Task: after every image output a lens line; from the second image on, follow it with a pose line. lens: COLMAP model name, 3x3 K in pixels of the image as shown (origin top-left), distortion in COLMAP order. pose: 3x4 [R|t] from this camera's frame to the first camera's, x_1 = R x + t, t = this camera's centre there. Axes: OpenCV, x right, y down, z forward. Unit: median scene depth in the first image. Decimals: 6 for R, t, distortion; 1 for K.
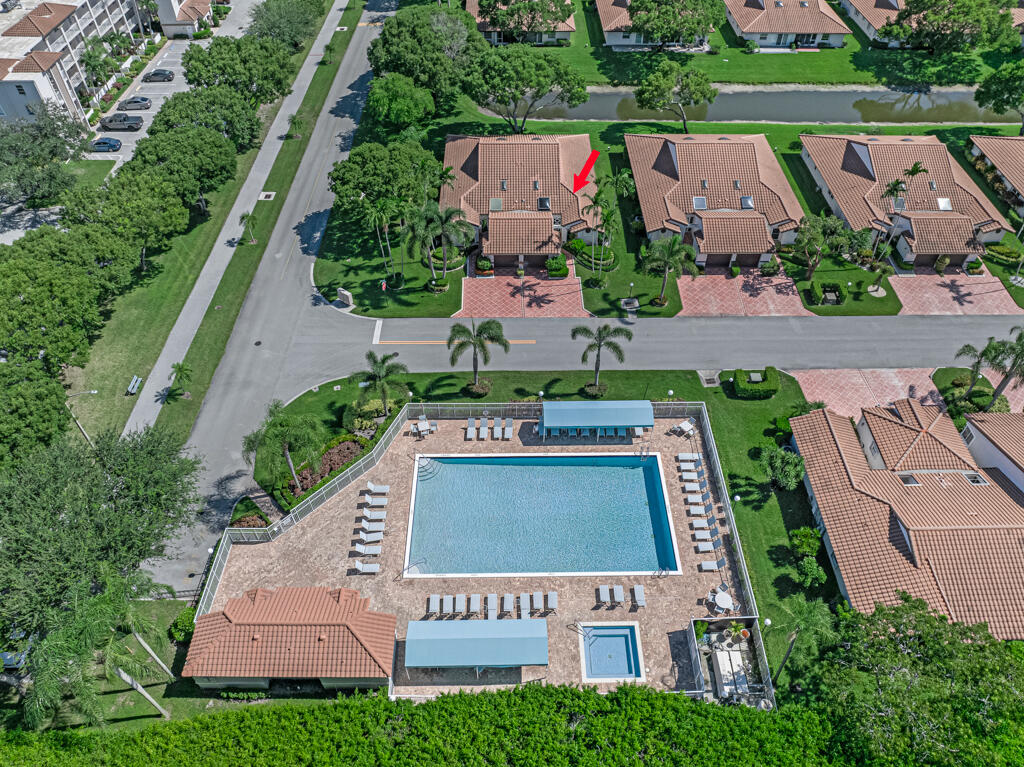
lens RADIAL K [[722.3, 0, 514.2], [0, 722.3, 378.8], [0, 0, 1]] dist [-0.037337, -0.007224]
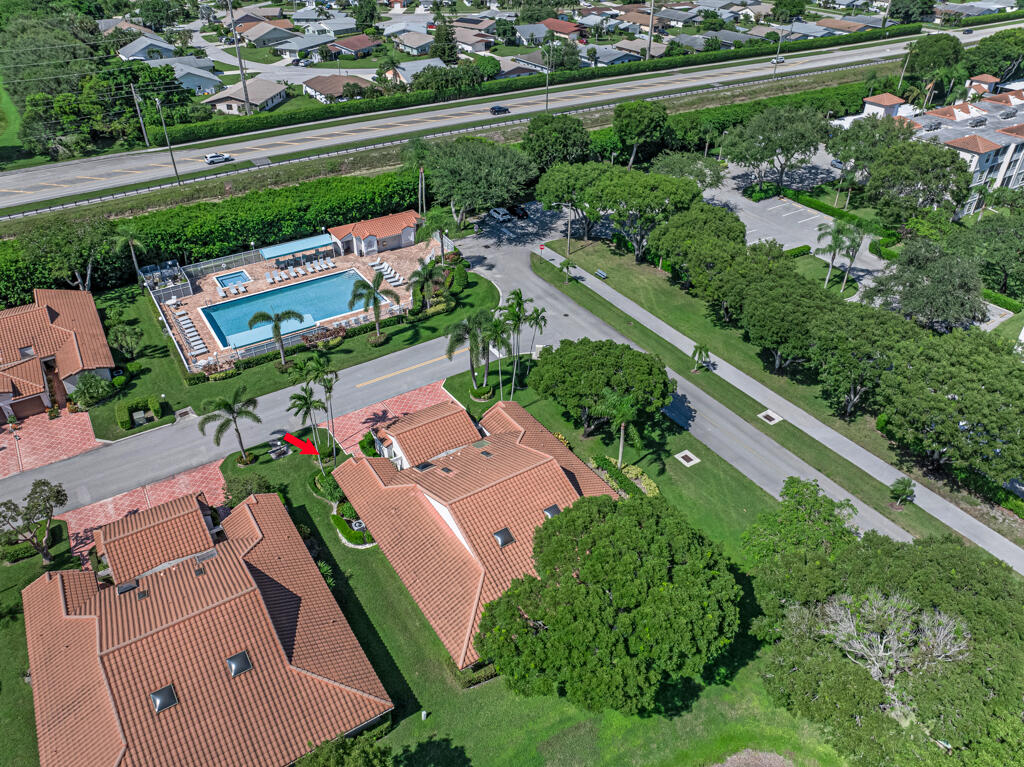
lens RADIAL K [[722.3, 0, 514.7], [0, 722.3, 383.5], [0, 0, 1]] dist [-0.037337, -0.007224]
pose [[-0.844148, 0.303148, -0.442172, 0.283037], [-0.392600, 0.212095, 0.894919, -1.029050], [0.365076, 0.929041, -0.060024, 1.077582]]
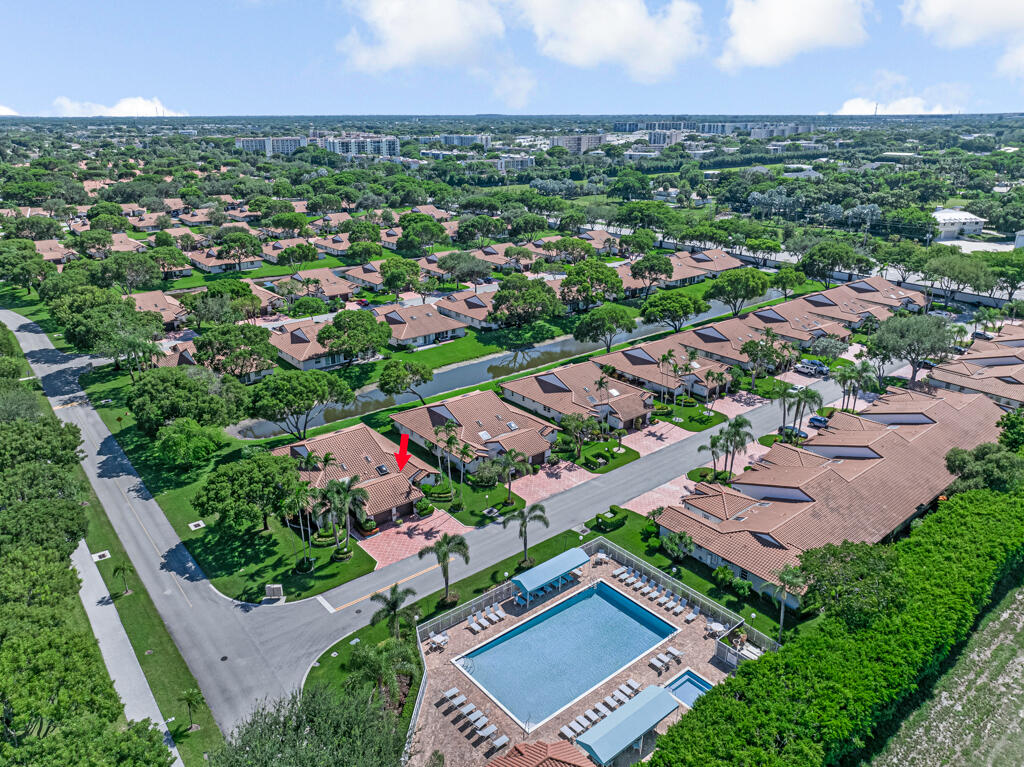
lens RADIAL K [[722.3, 0, 510.2], [0, 722.3, 386.4], [0, 0, 1]] dist [-0.037337, -0.007224]
pose [[0.776279, -0.219921, 0.590784, -0.511685], [0.454784, 0.844354, -0.283264, 0.084357], [-0.436535, 0.488571, 0.755470, -0.079238]]
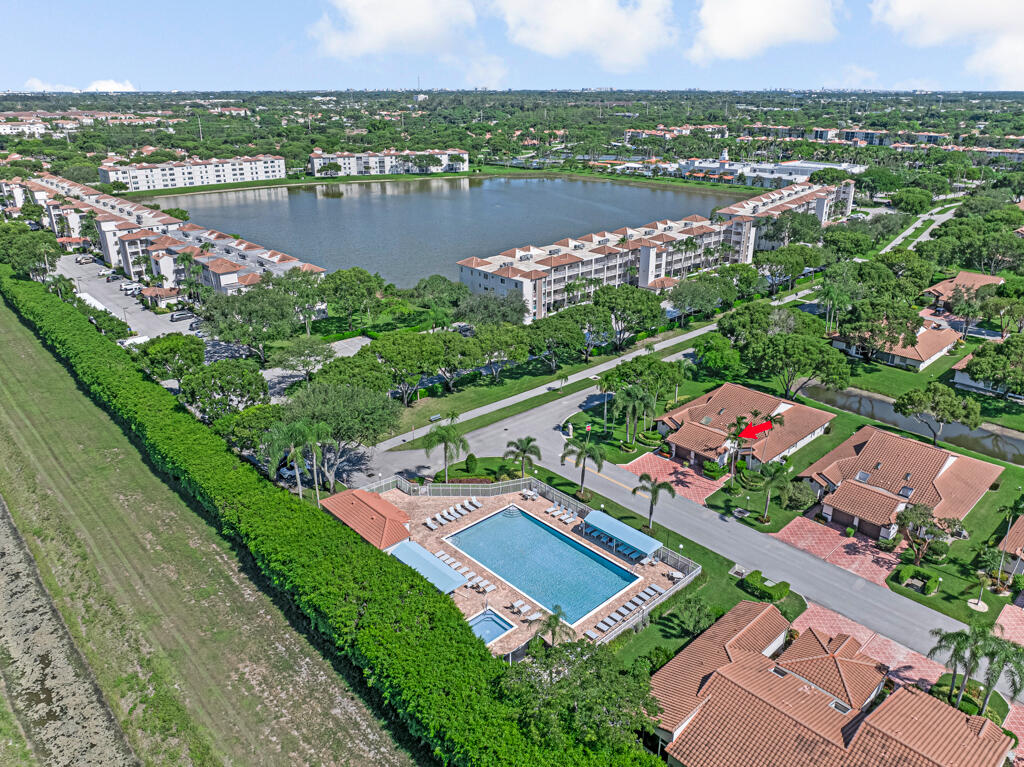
lens RADIAL K [[722.3, 0, 516.5], [0, 722.3, 386.4], [0, 0, 1]] dist [-0.037337, -0.007224]
pose [[0.673411, 0.280665, -0.683919, 0.666945], [-0.534675, 0.823790, -0.188395, 0.148434], [0.510530, 0.492542, 0.704813, -0.138764]]
